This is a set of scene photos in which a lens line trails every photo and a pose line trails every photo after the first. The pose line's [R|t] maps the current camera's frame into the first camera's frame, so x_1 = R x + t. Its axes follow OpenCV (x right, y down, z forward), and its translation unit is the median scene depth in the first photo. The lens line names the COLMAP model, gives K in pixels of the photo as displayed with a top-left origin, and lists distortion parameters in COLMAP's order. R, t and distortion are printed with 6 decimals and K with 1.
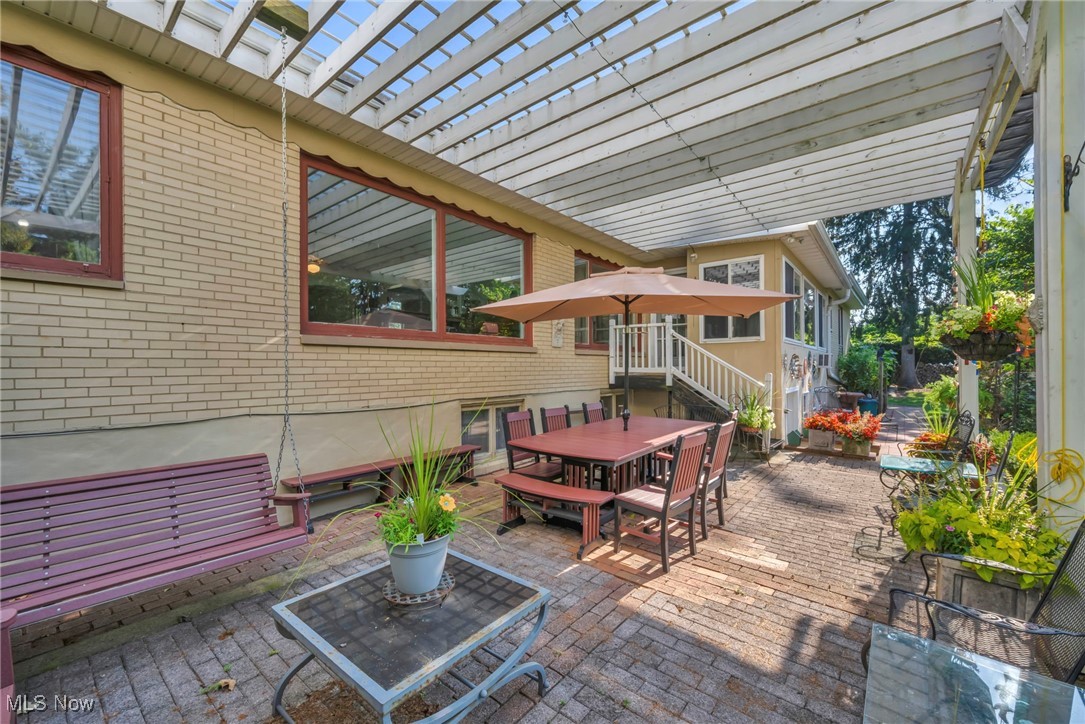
lens RADIAL K [[441.0, 0, 542.5], [0, 441.0, 362.0], [0, 0, 1]] dist [-0.021338, 0.000029]
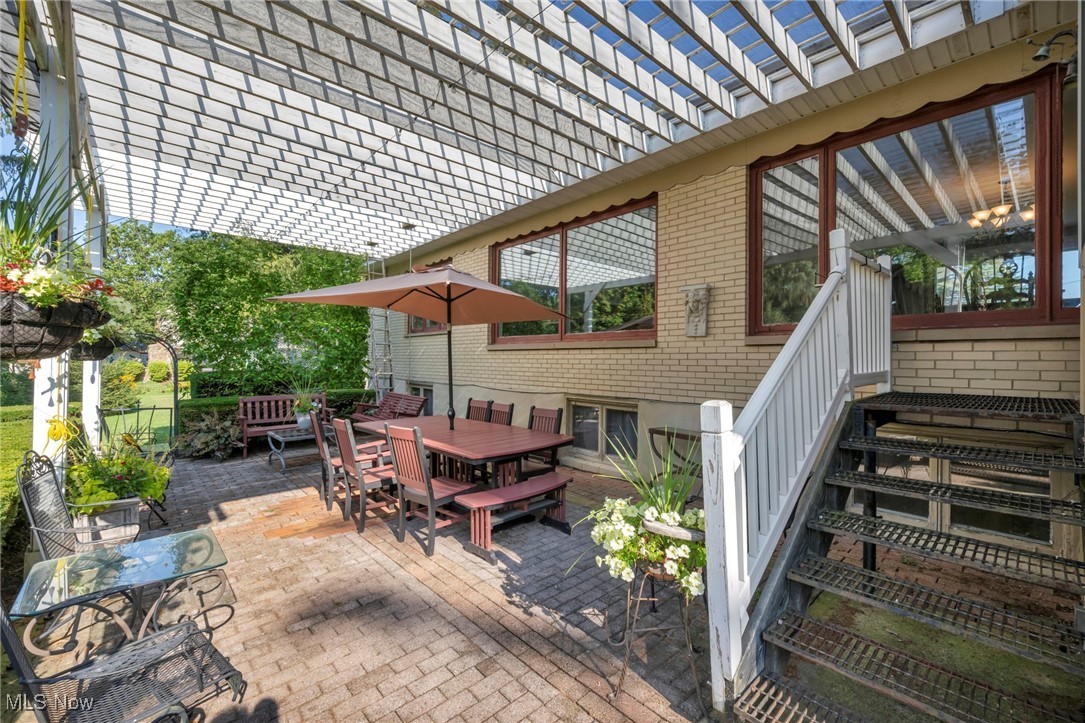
lens RADIAL K [[441.0, 0, 542.5], [0, 441.0, 361.5], [0, 0, 1]] dist [-0.021338, 0.000029]
pose [[-0.138142, 0.002366, -0.990410, 1.377819], [0.002083, 0.999996, 0.002099, 0.004062], [0.990410, -0.001774, -0.138146, 1.620953]]
